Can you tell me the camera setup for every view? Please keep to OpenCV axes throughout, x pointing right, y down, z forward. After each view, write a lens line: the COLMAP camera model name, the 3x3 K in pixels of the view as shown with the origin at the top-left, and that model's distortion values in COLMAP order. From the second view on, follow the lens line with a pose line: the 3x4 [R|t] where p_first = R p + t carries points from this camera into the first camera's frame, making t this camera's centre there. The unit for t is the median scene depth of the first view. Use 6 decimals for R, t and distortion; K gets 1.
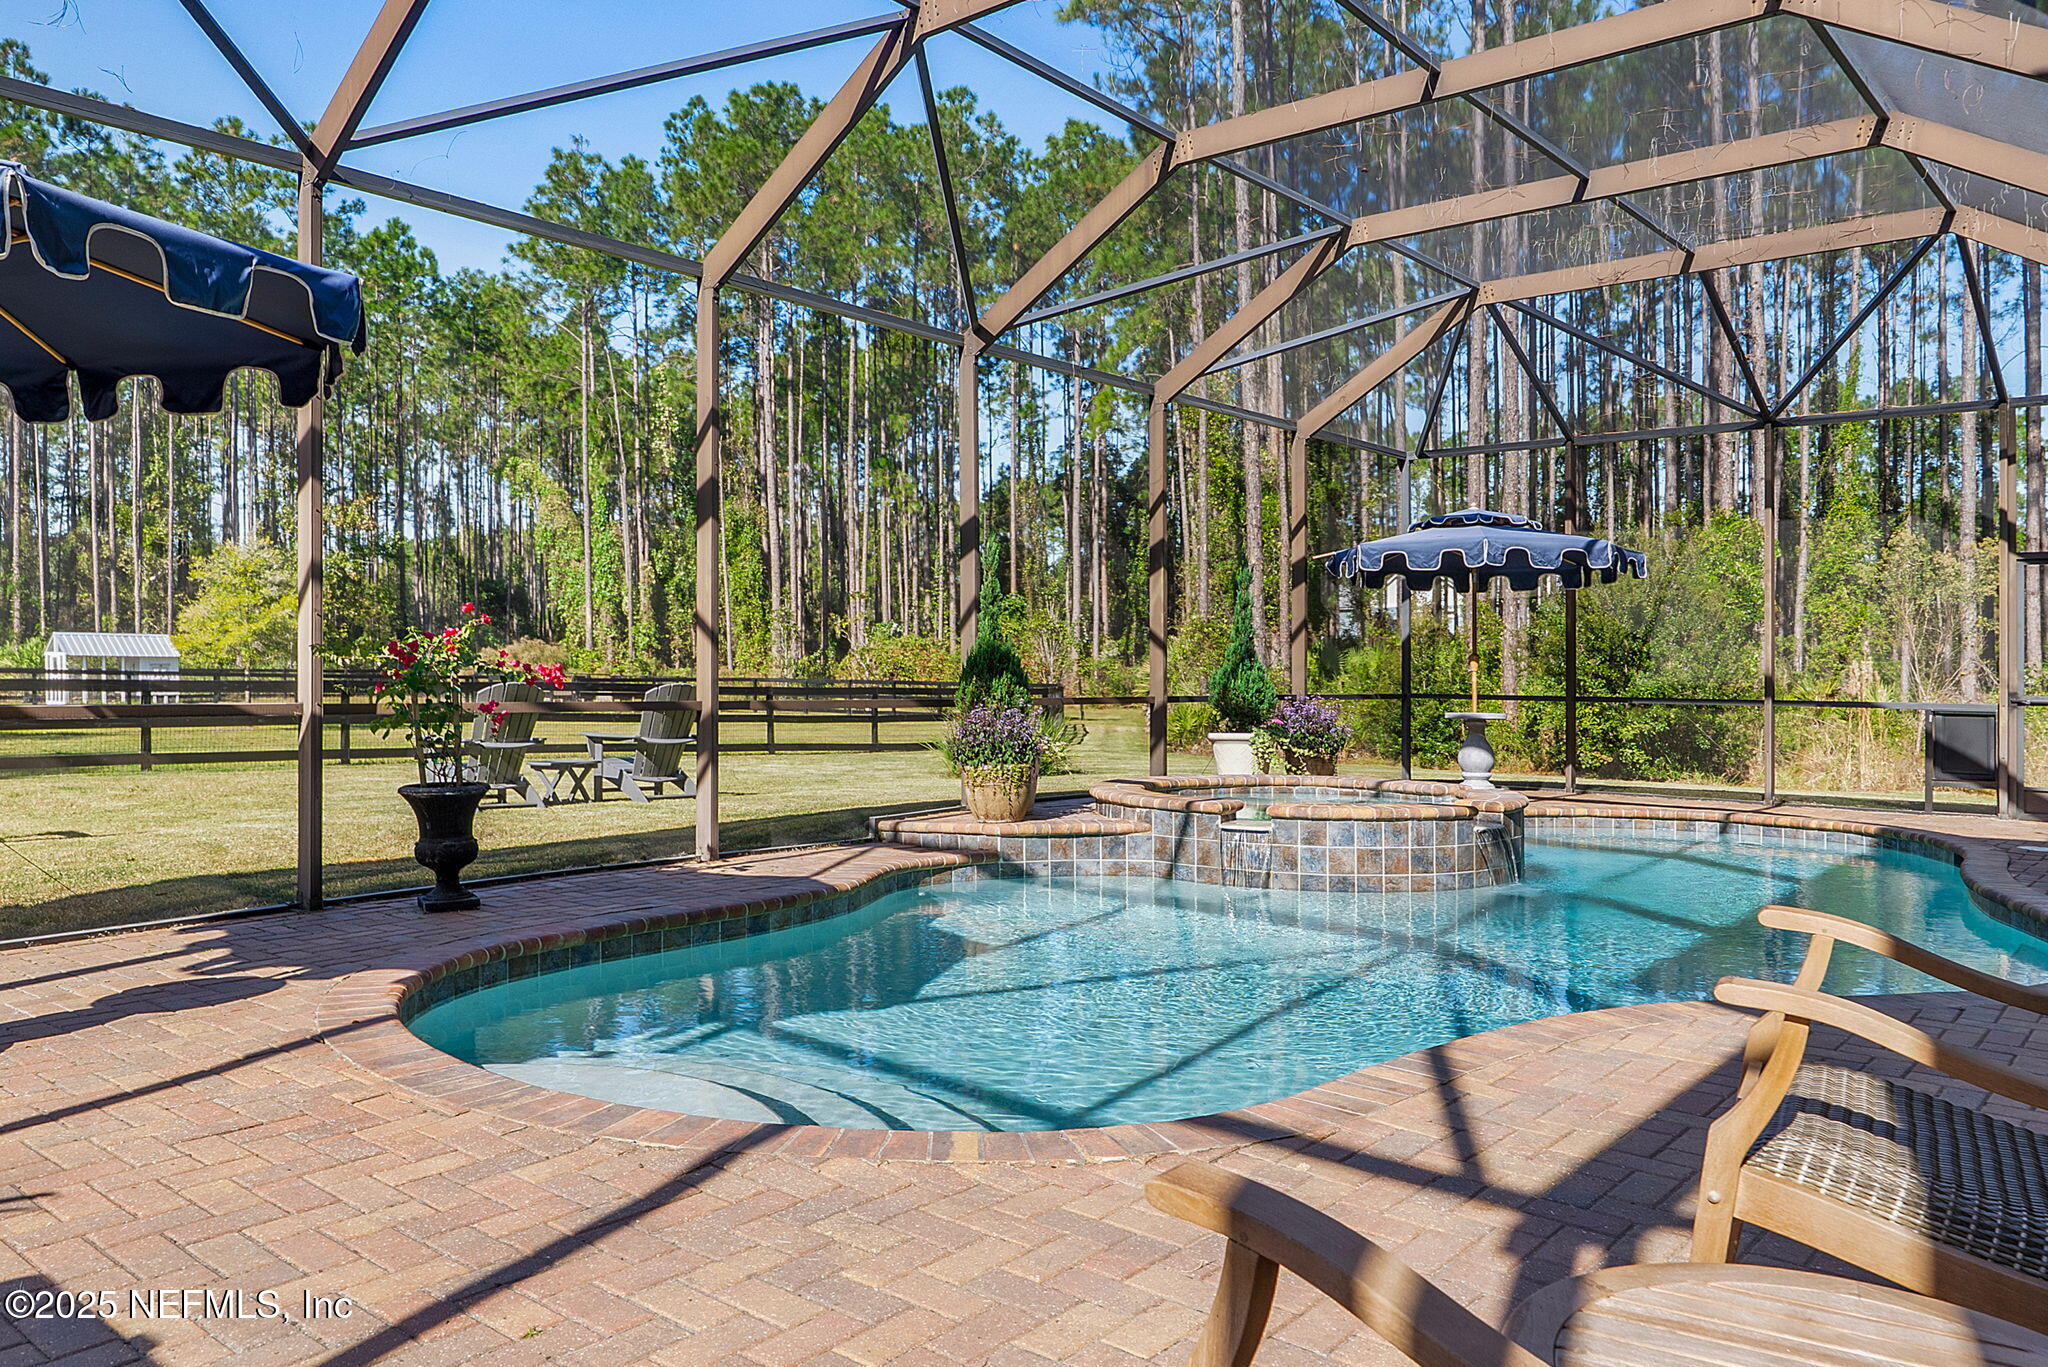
lens RADIAL K [[1538.9, 0, 1020.0], [0, 1538.9, 670.0], [0, 0, 1]] dist [0.033195, -0.001422]
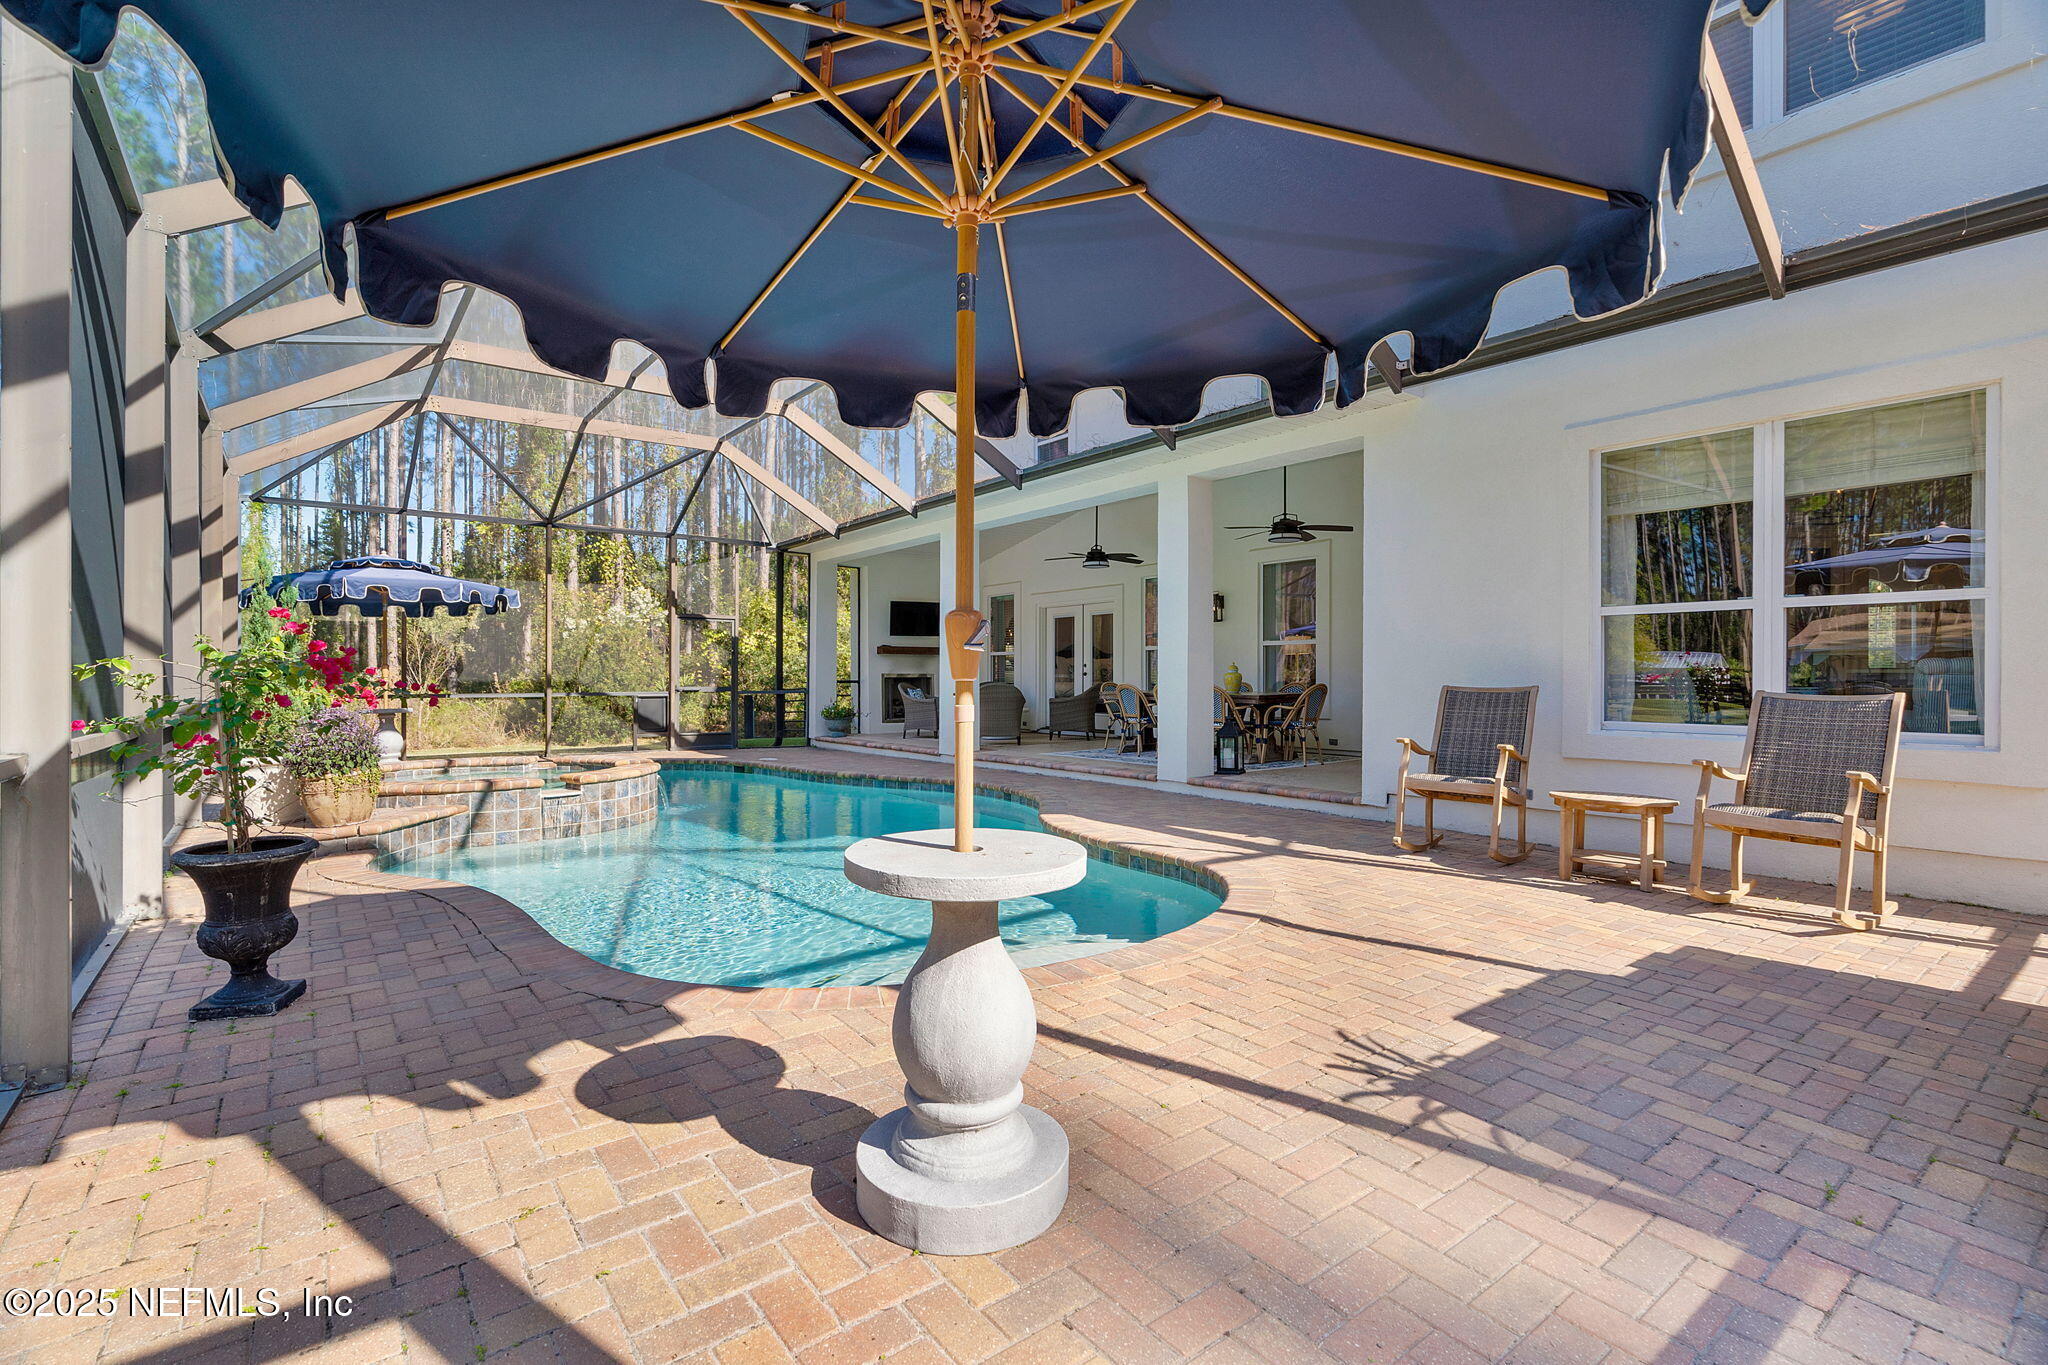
lens RADIAL K [[960.4, 0, 1023.4], [0, 960.4, 681.2], [0, 0, 1]] dist [-0.000580, 0.001047]
pose [[0.150899, -0.009111, 0.988507, -0.463983], [-0.002128, 0.999952, 0.009541, -0.005341], [-0.988547, -0.003543, 0.150872, 0.340928]]
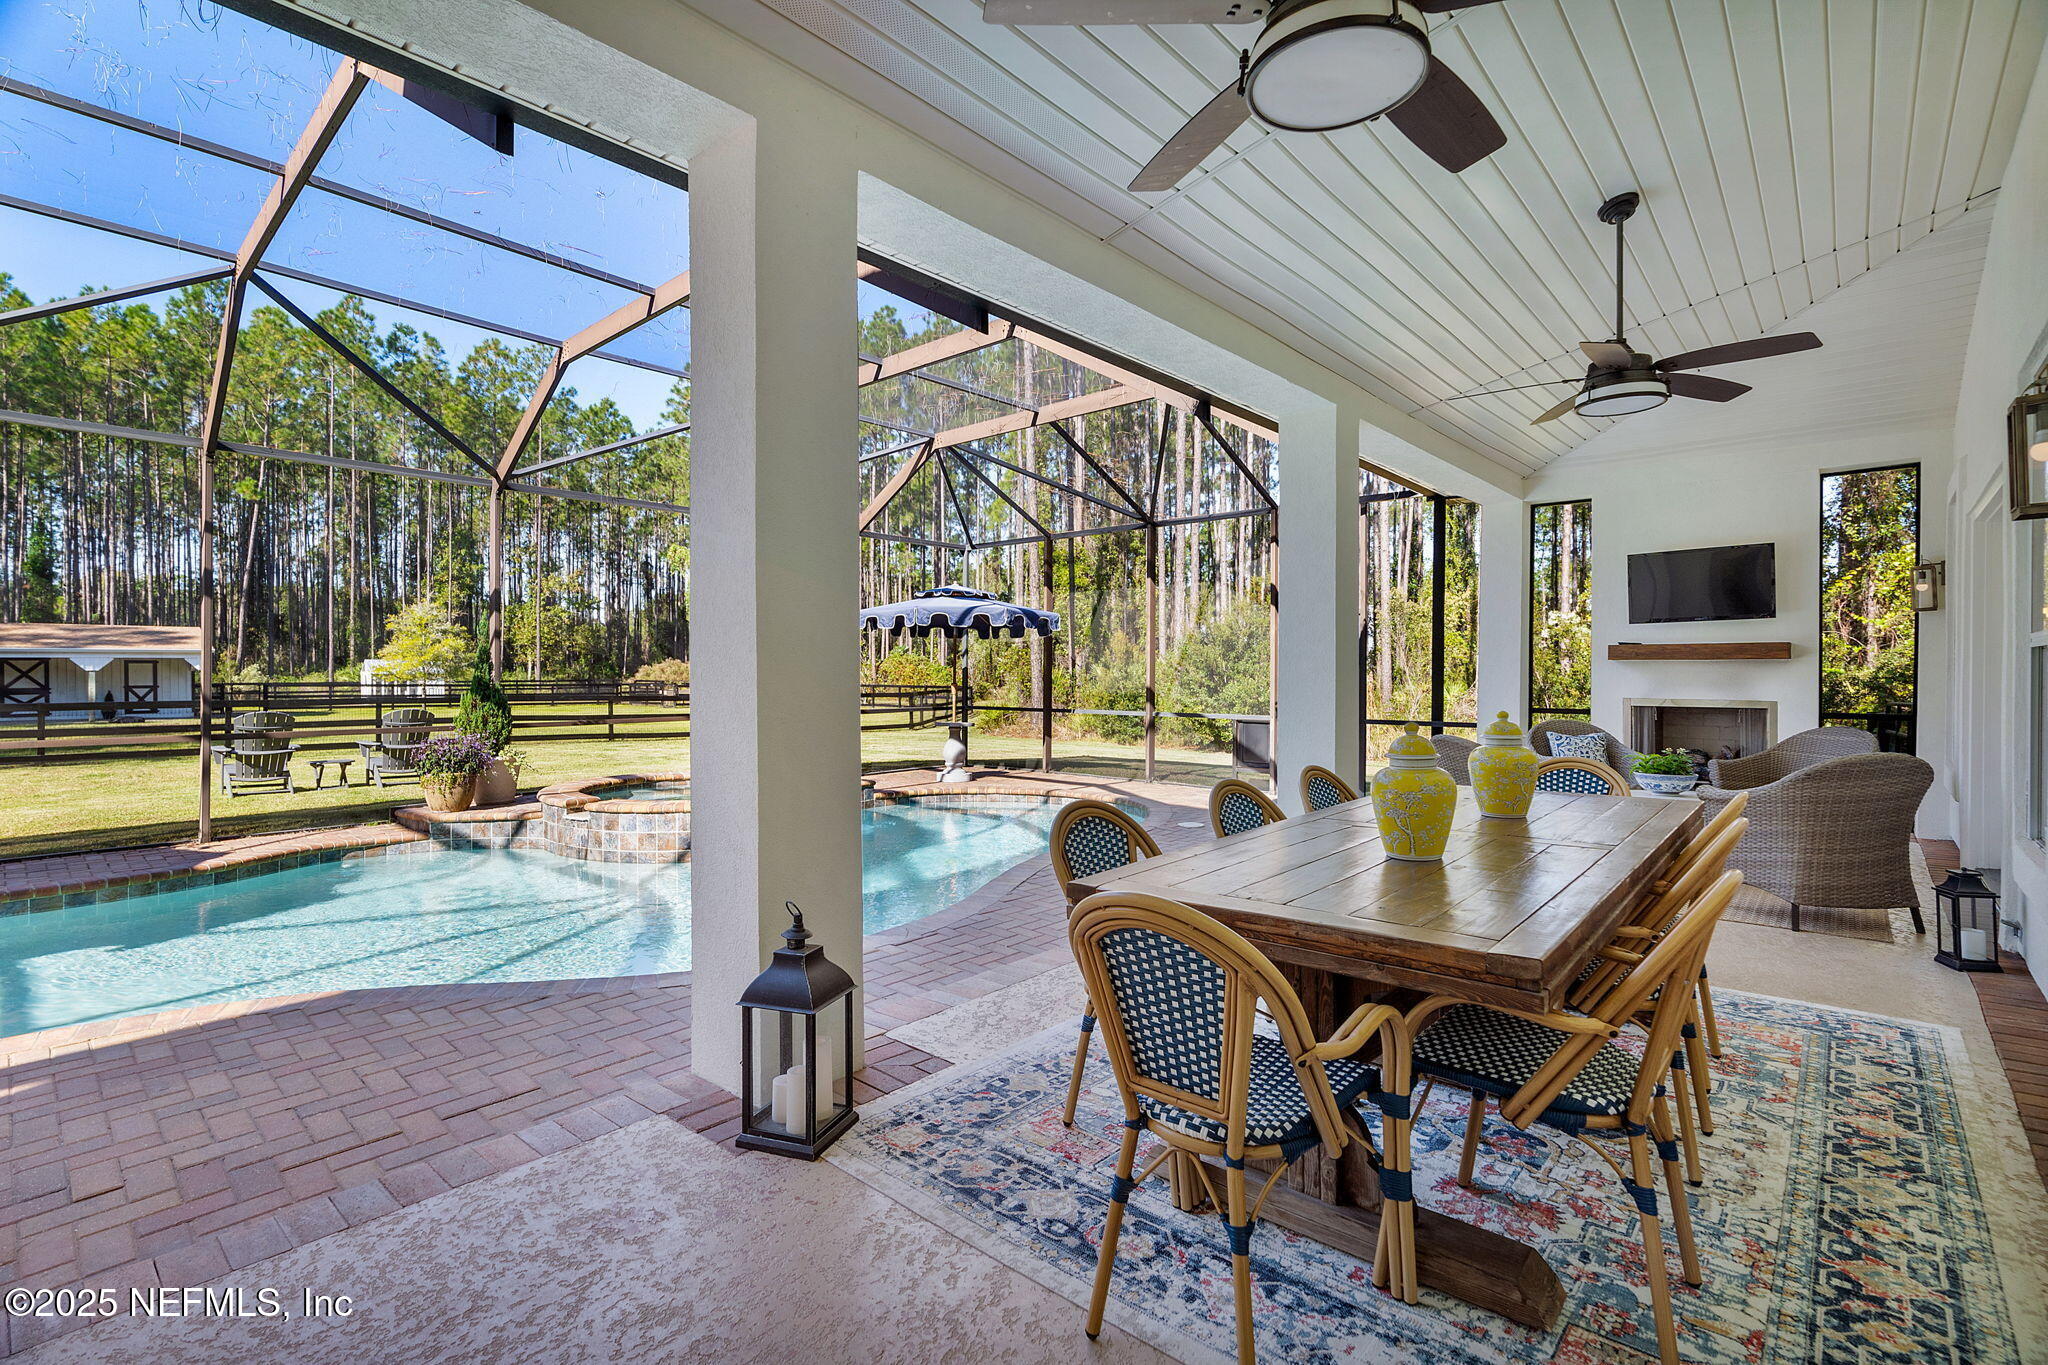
lens RADIAL K [[960.4, 0, 1040.4], [0, 960.4, 684.8], [0, 0, 1]] dist [-0.000580, 0.001047]
pose [[0.999744, -0.010557, -0.020005, 0.438856], [0.010833, 0.999847, 0.013701, -0.021824], [0.019857, -0.013914, 0.999706, 0.079545]]
